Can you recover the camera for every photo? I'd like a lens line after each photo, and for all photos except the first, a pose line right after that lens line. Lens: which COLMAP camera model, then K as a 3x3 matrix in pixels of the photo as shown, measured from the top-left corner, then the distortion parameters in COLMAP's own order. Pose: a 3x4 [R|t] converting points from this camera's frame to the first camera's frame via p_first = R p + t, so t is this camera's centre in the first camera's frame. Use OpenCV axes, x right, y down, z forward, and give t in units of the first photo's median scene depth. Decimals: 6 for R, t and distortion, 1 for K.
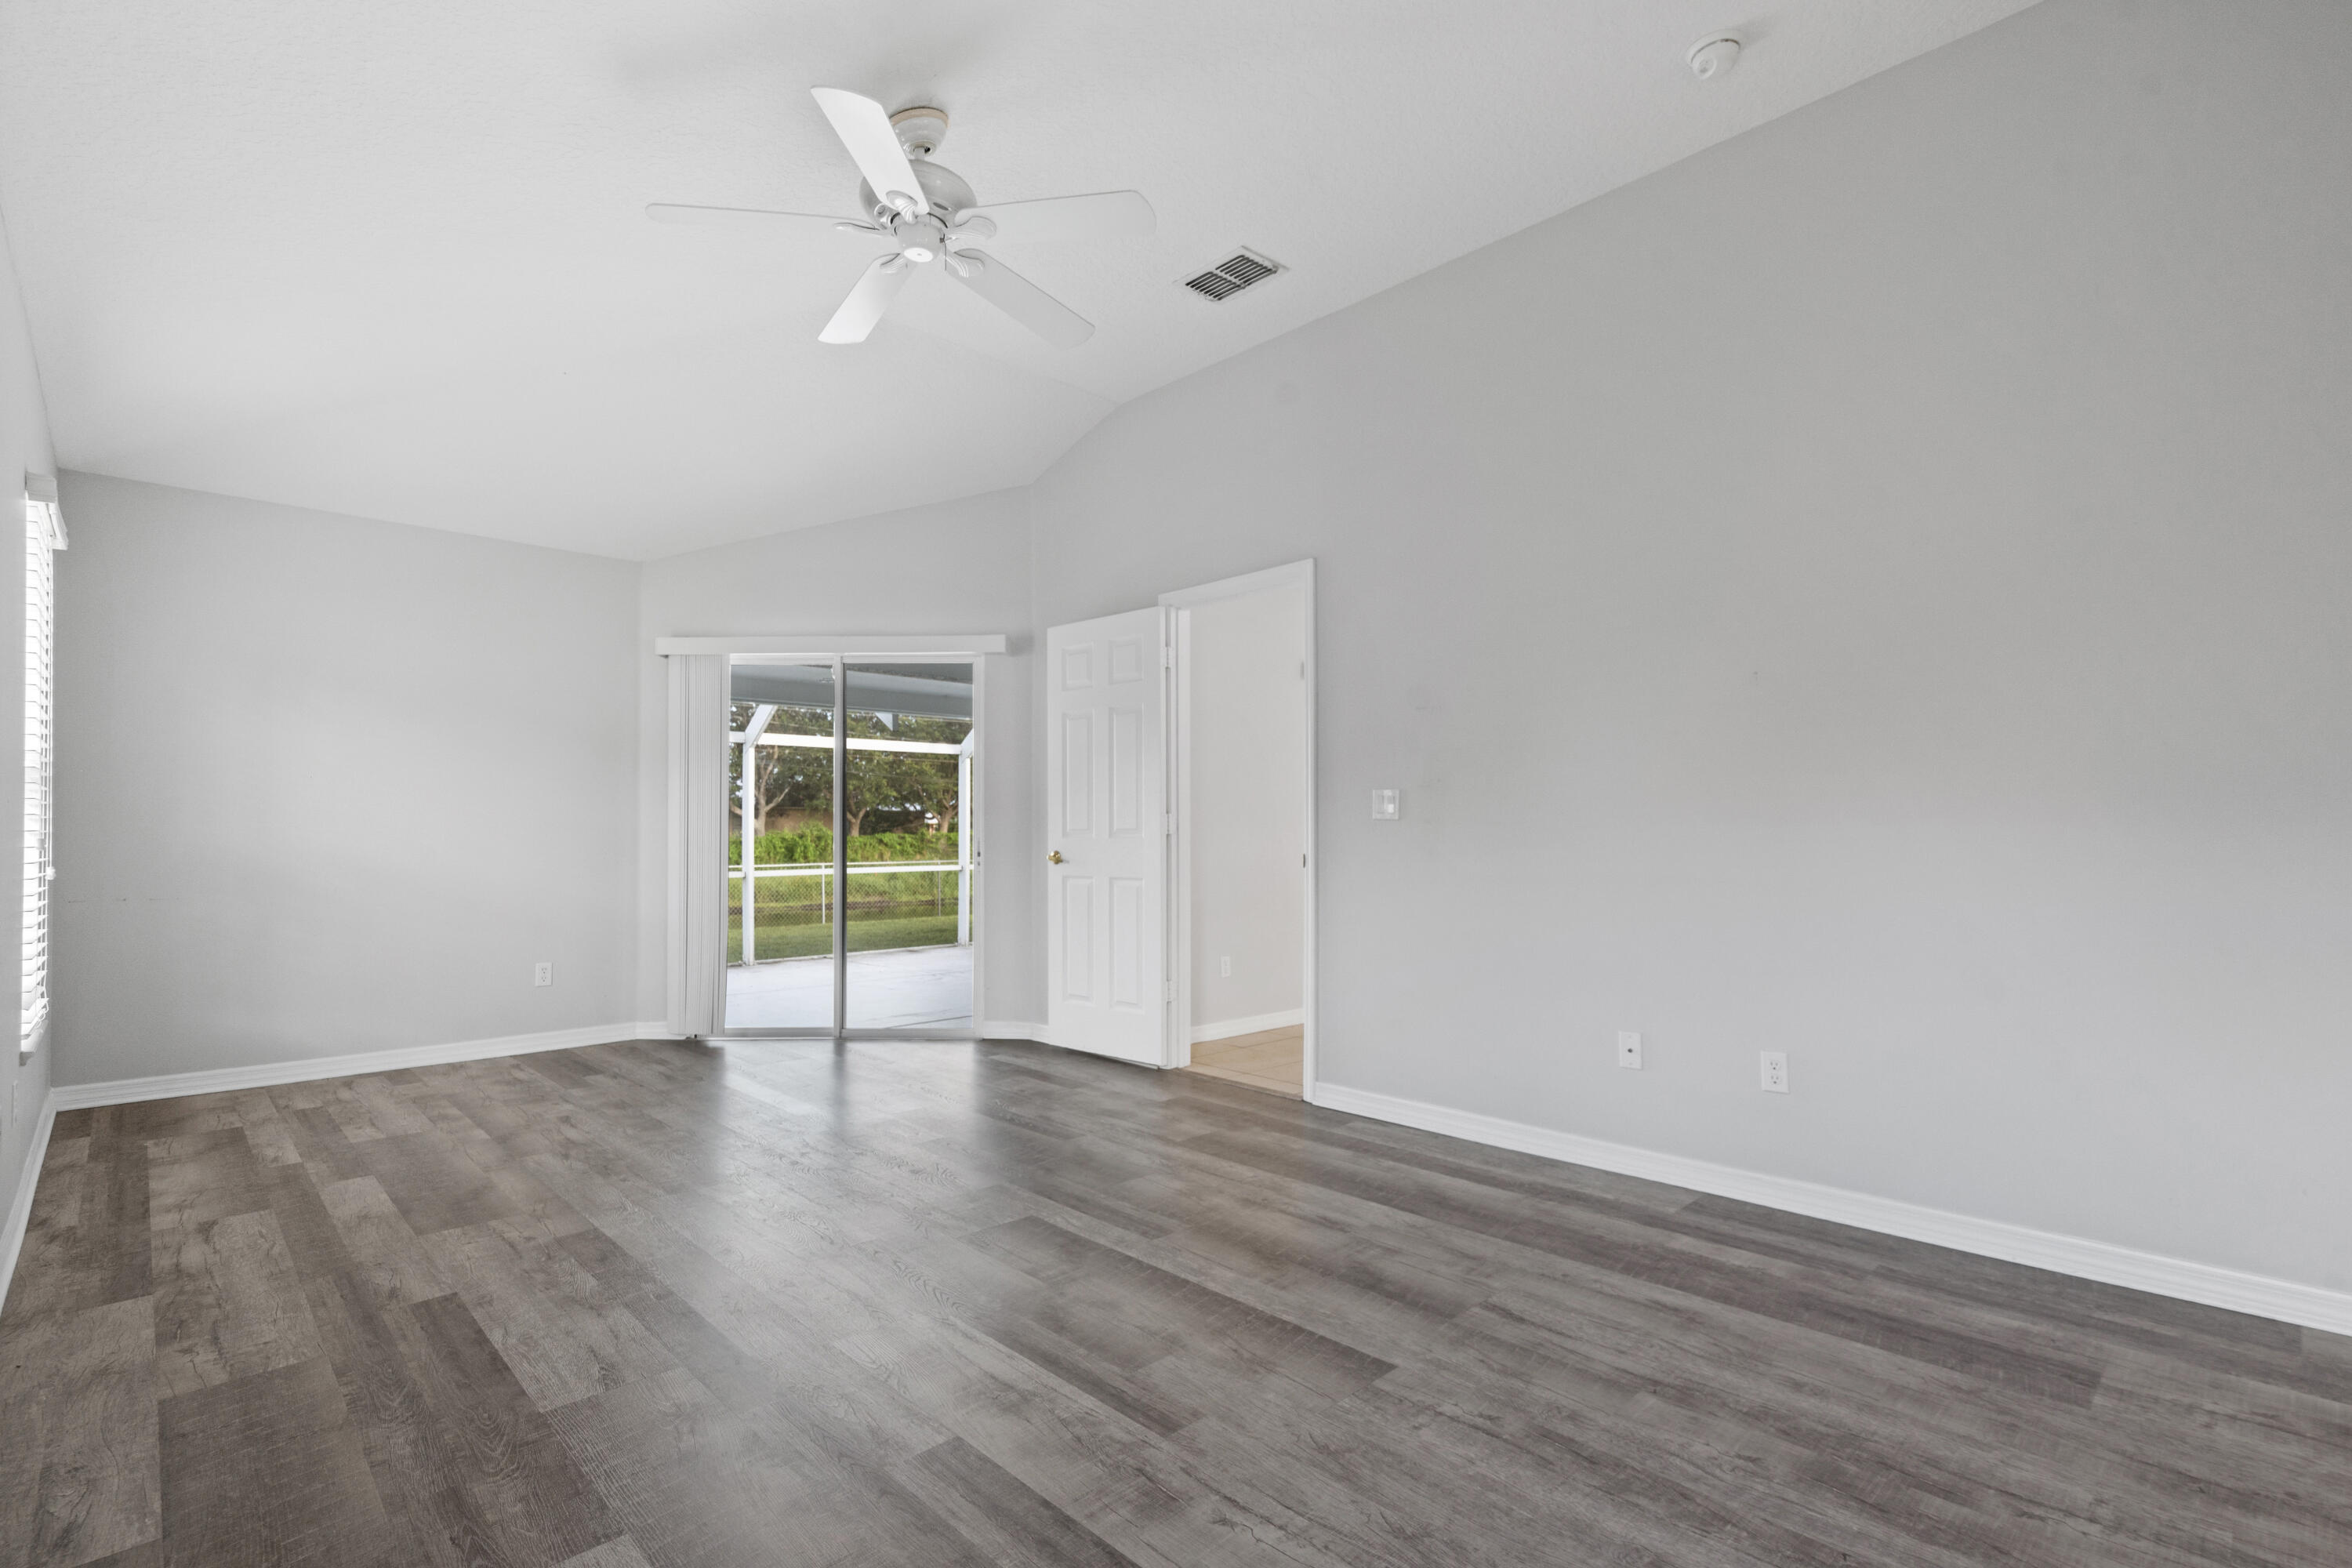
lens RADIAL K [[1069.3, 0, 1177.1], [0, 1069.3, 802.0], [0, 0, 1]] dist [-0.000296, 0.000331]
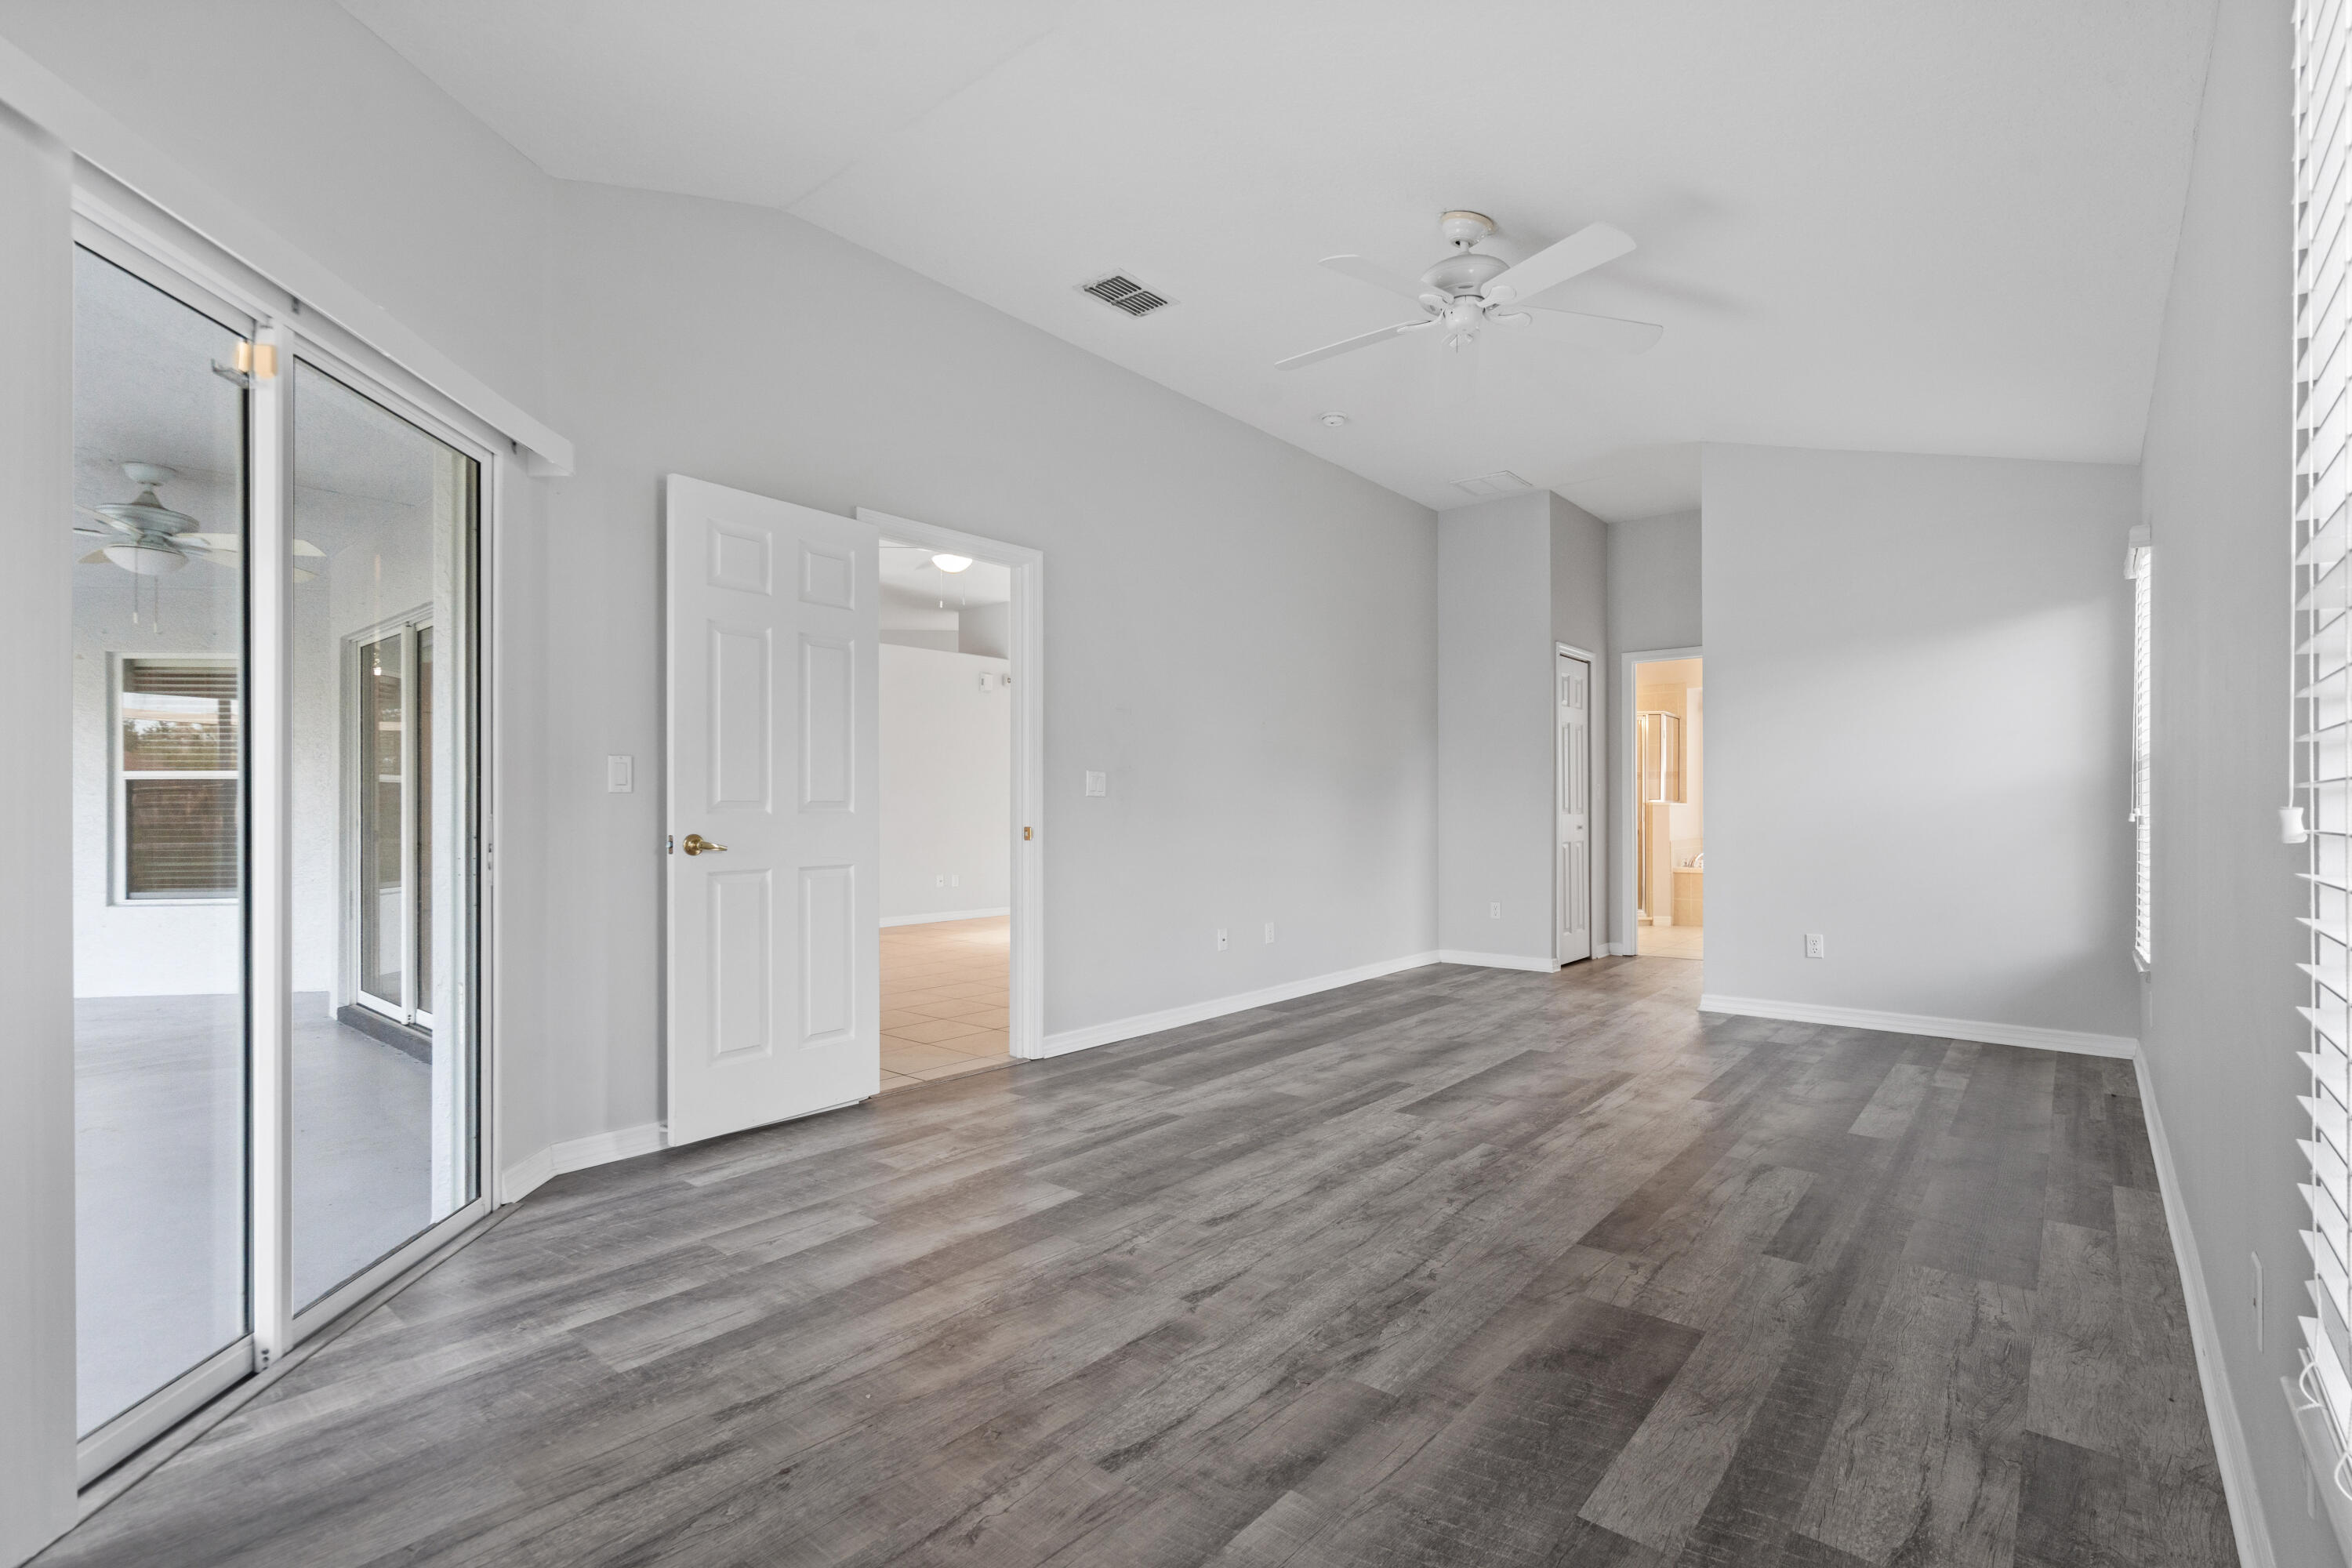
lens RADIAL K [[1069.3, 0, 1177.1], [0, 1069.3, 802.0], [0, 0, 1]] dist [-0.000296, 0.000331]
pose [[-0.098164, 0.009415, 0.995126, -1.308921], [-0.030126, 0.999469, -0.012428, 0.045175], [-0.994714, -0.031199, -0.097828, 1.332301]]
